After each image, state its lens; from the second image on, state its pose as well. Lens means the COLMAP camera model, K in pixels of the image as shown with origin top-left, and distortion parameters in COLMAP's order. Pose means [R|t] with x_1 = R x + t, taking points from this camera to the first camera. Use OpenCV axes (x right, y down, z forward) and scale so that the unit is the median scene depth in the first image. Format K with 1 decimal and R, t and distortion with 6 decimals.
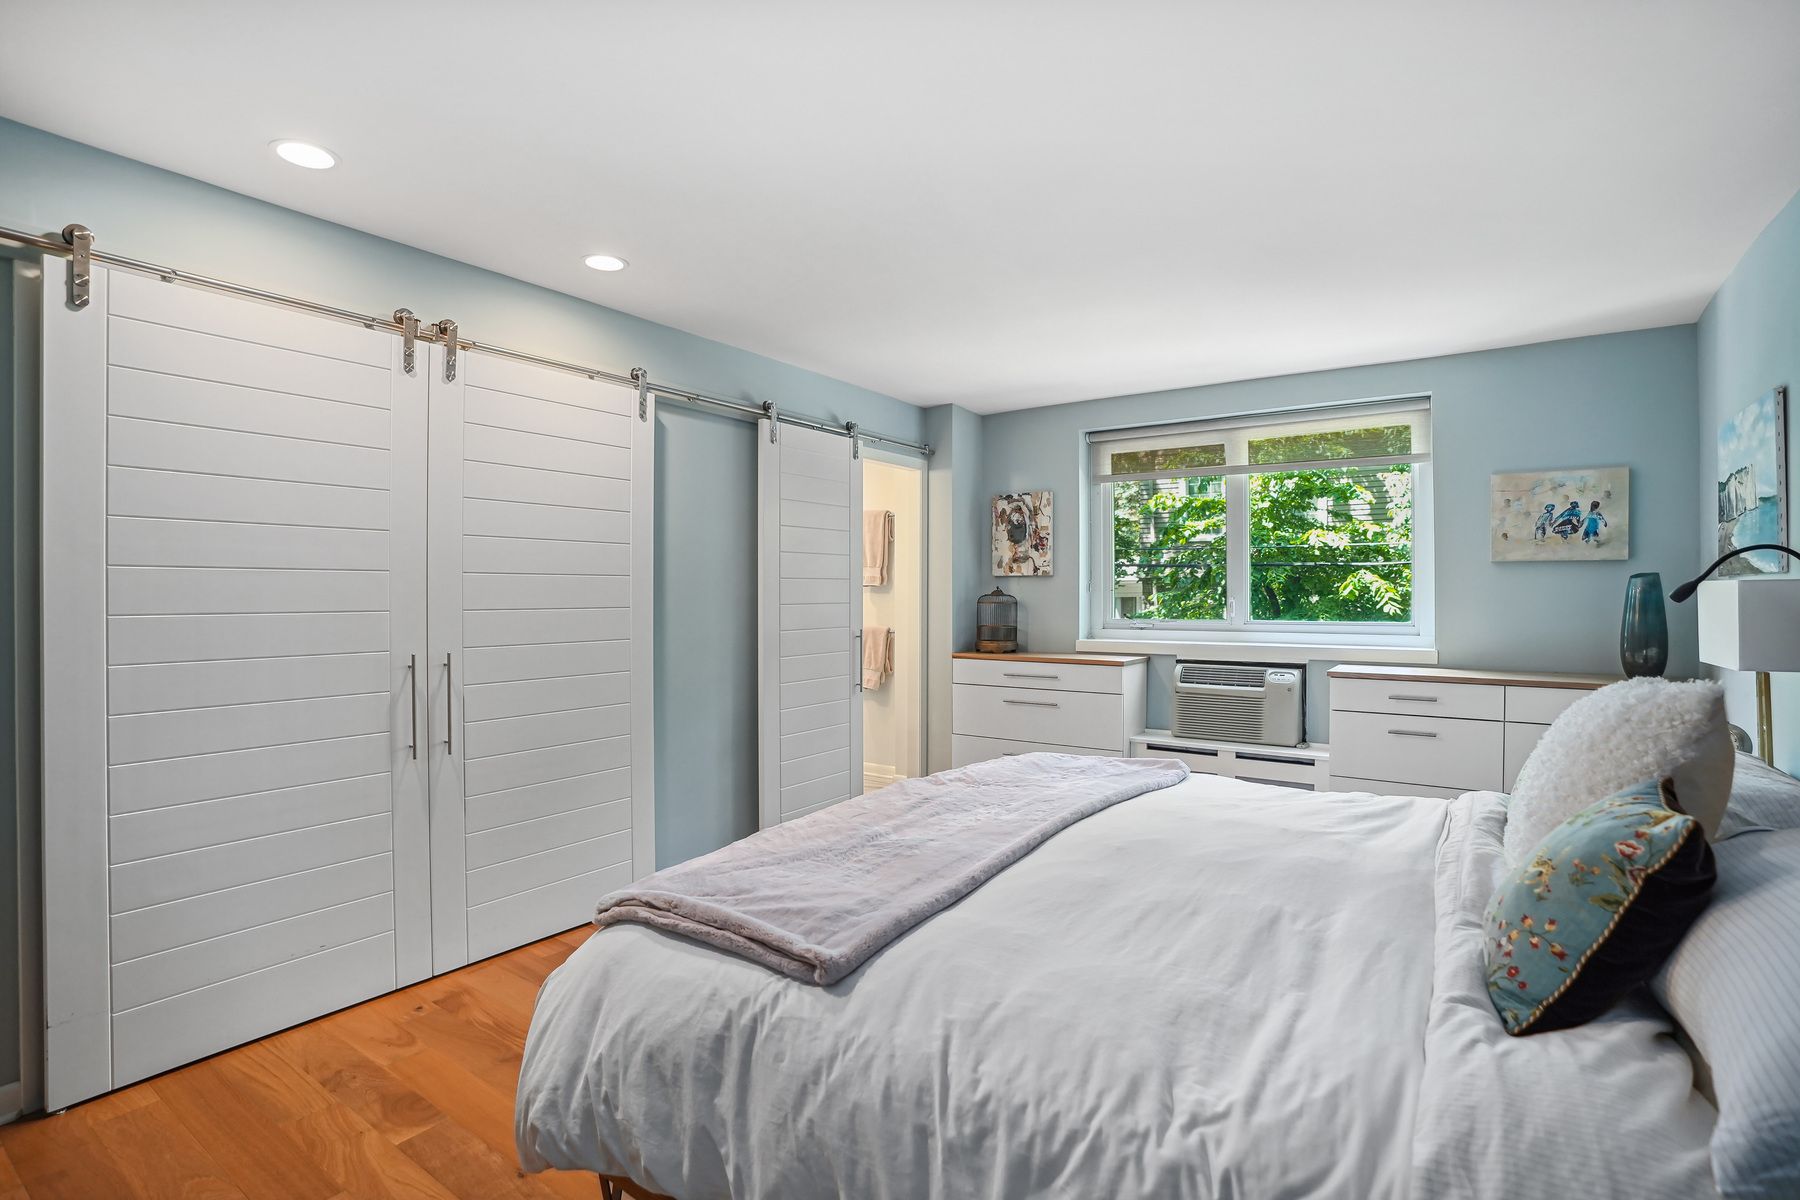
lens RADIAL K [[840.7, 0, 899.1], [0, 840.7, 595.4], [0, 0, 1]] dist [-0.073232, 0.026514]
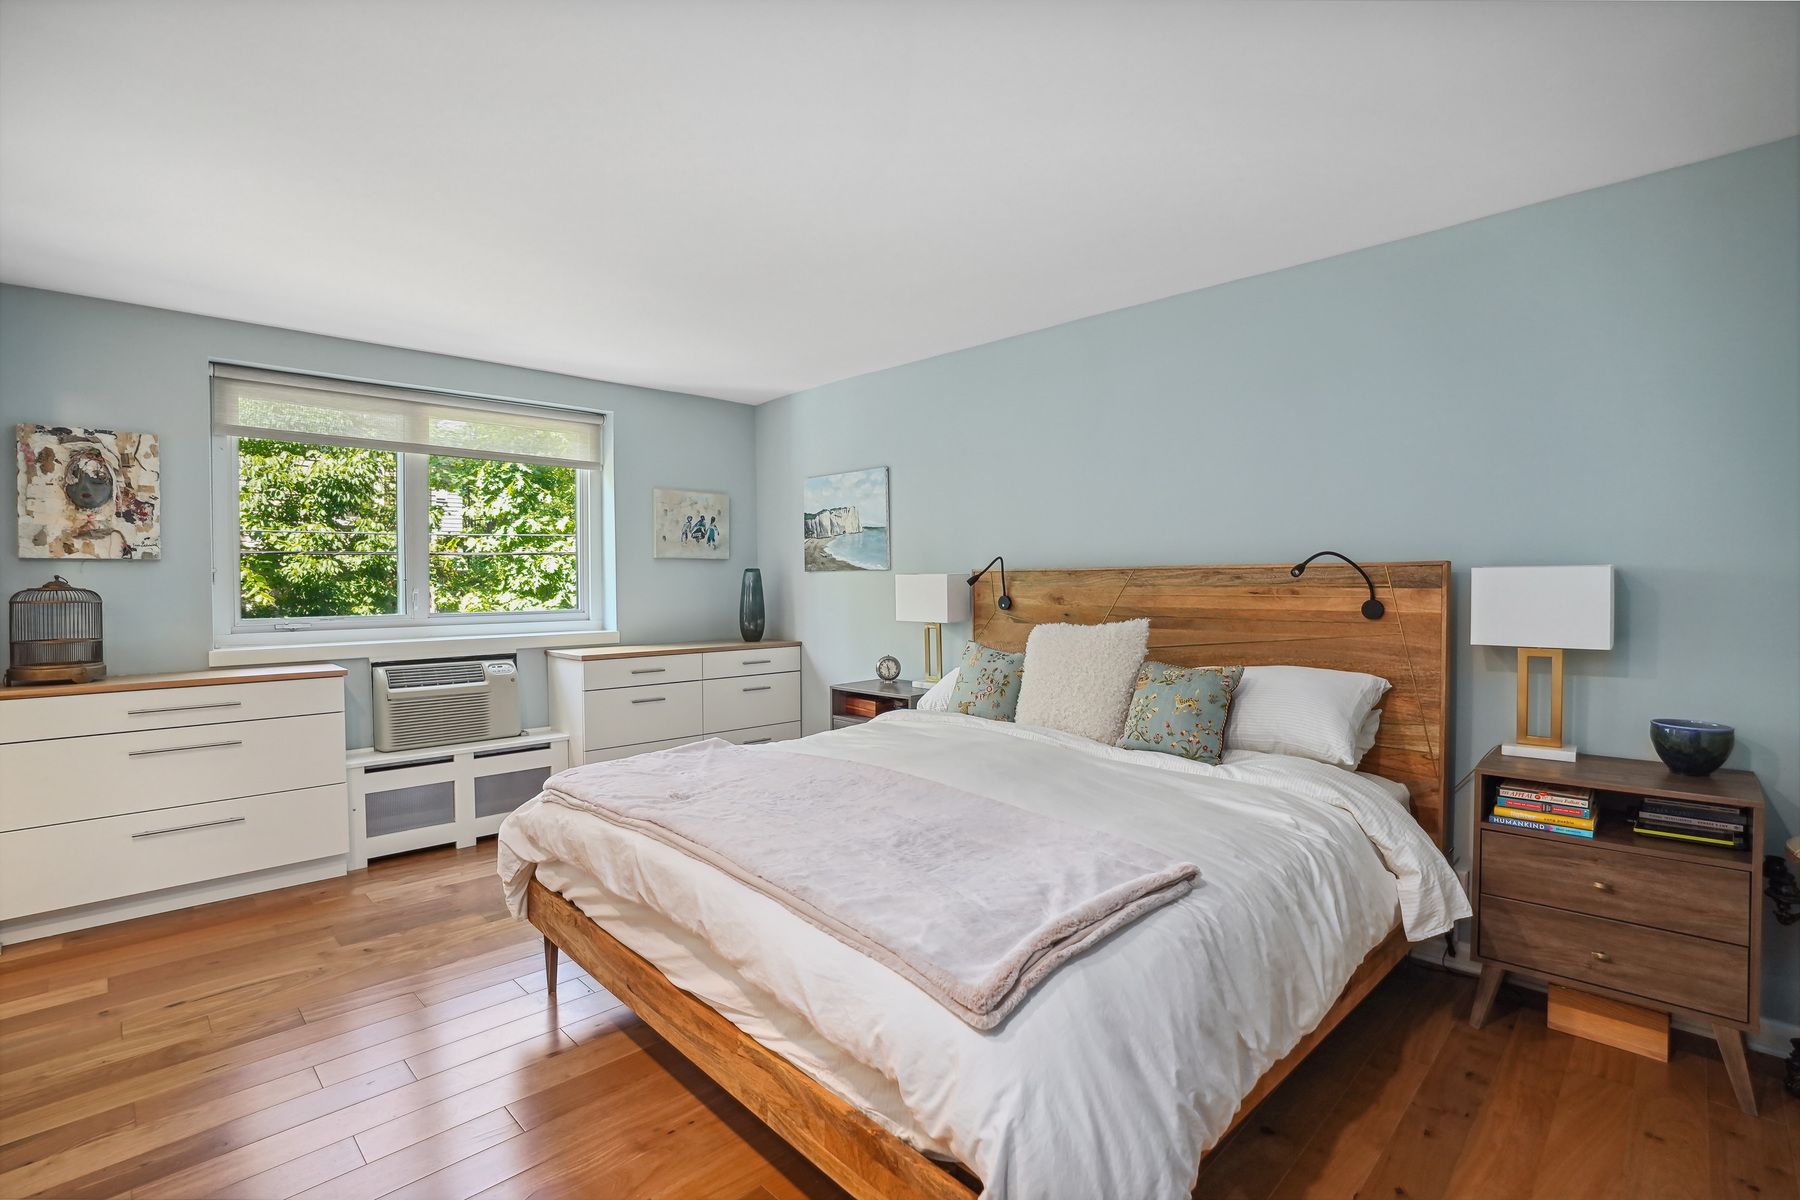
lens RADIAL K [[840.7, 0, 891.6], [0, 840.7, 588.9], [0, 0, 1]] dist [-0.073232, 0.026514]
pose [[0.178636, -0.011436, 0.983849, -0.394884], [0.006276, 0.999925, 0.010483, -0.003464], [-0.983895, 0.004302, 0.178694, 0.336569]]
